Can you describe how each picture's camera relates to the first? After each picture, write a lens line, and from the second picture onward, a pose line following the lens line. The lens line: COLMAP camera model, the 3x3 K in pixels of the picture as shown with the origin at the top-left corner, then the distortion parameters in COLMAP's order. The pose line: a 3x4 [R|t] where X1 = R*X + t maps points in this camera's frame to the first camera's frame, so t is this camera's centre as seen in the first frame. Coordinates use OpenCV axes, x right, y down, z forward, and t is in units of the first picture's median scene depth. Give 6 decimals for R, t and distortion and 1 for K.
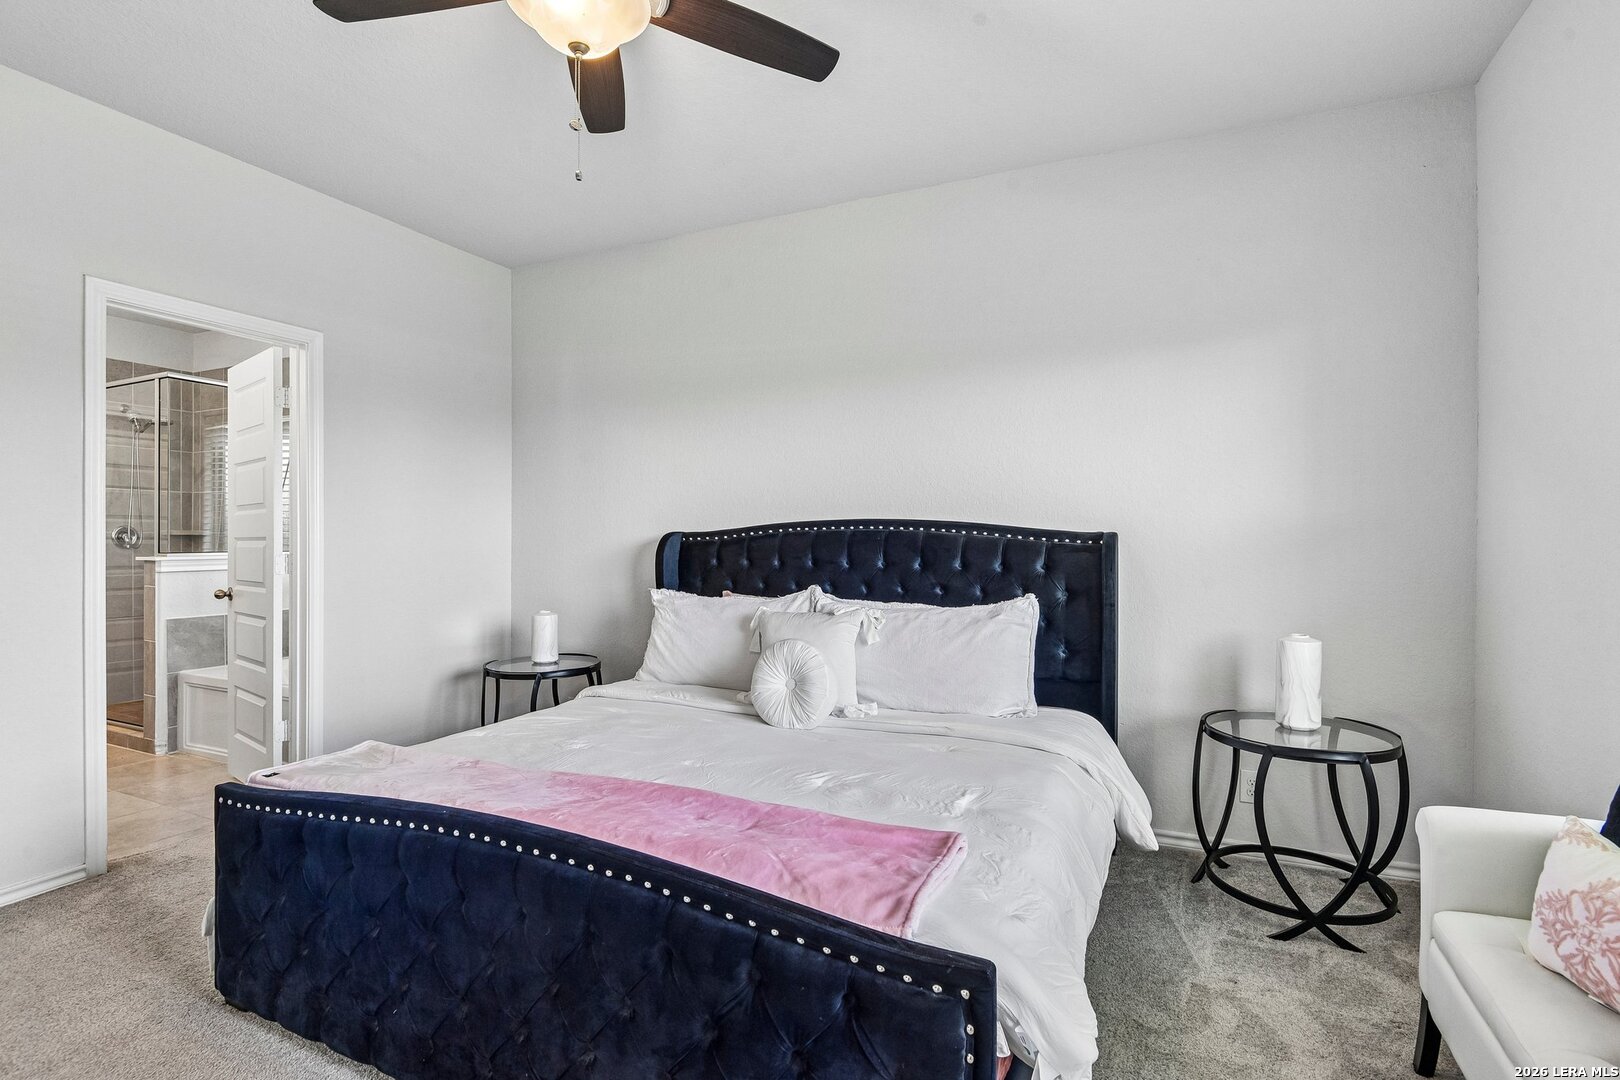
lens RADIAL K [[759.3, 0, 801.0], [0, 759.3, 539.2], [0, 0, 1]] dist [-0.024366, -0.001270]
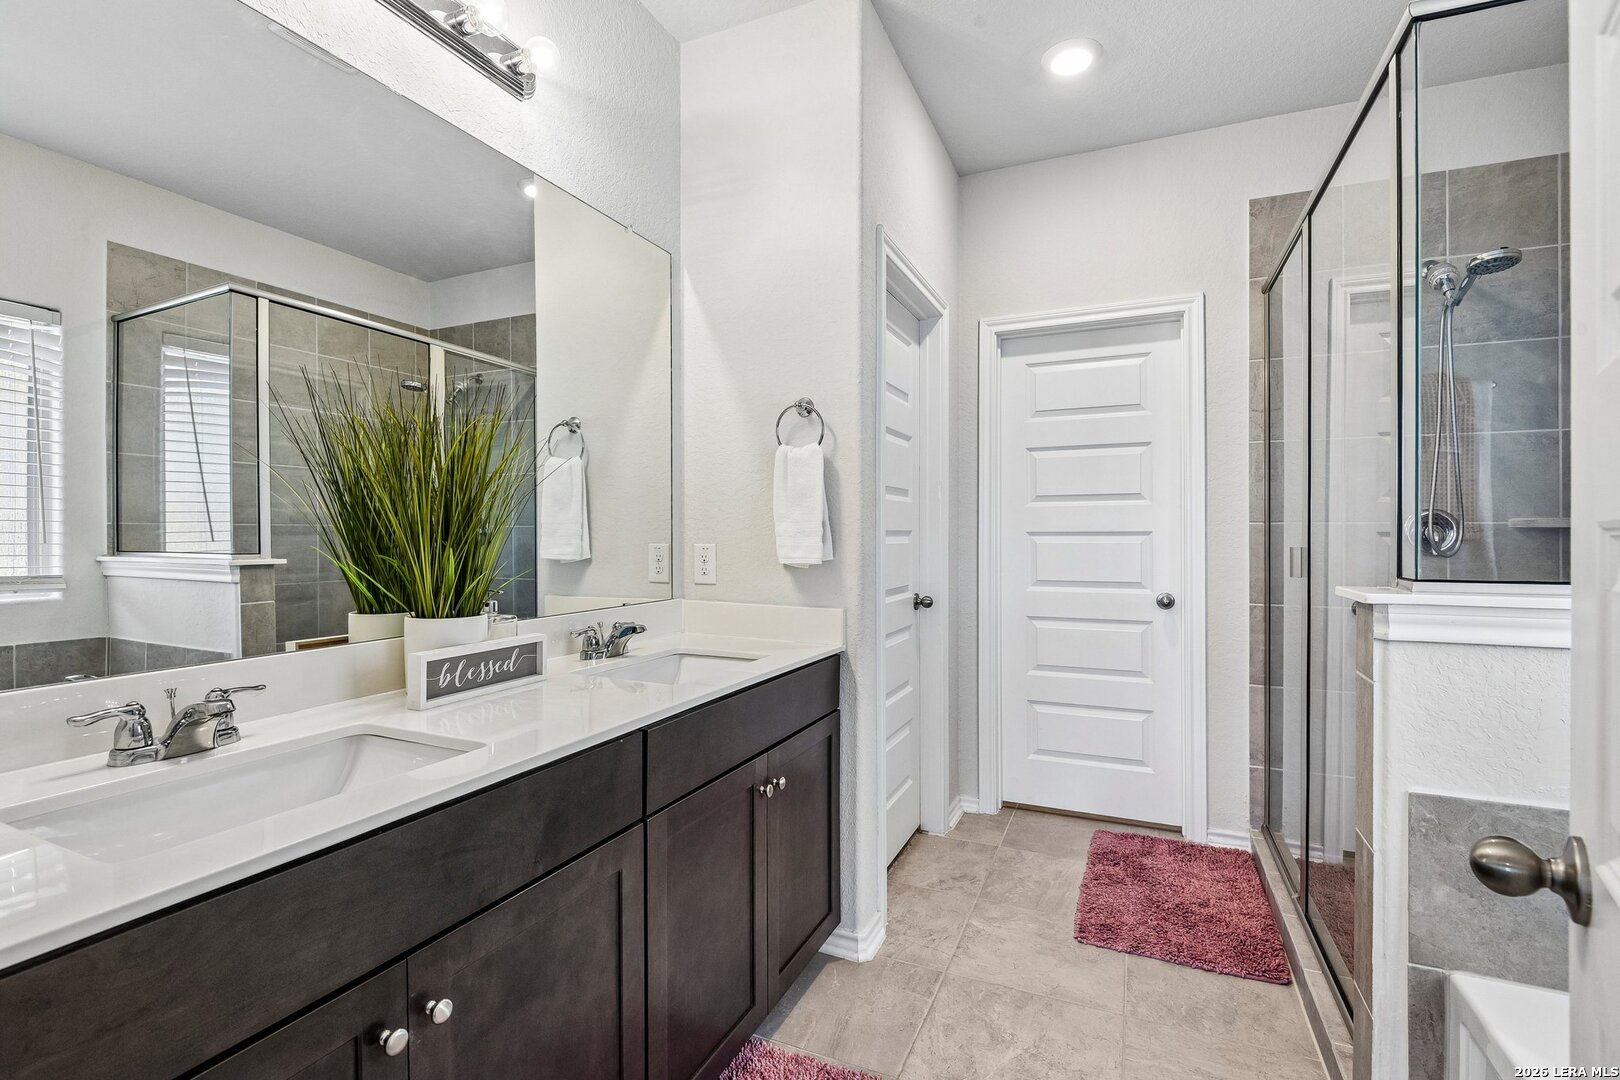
lens RADIAL K [[750.4, 0, 793.9], [0, 750.4, 540.0], [0, 0, 1]] dist [-0.012060, -0.002397]
pose [[0.007455, -0.005608, -0.999956, -0.541061], [0.007374, 0.999957, -0.005553, 0.000735], [0.999945, -0.007332, 0.007496, 0.741231]]
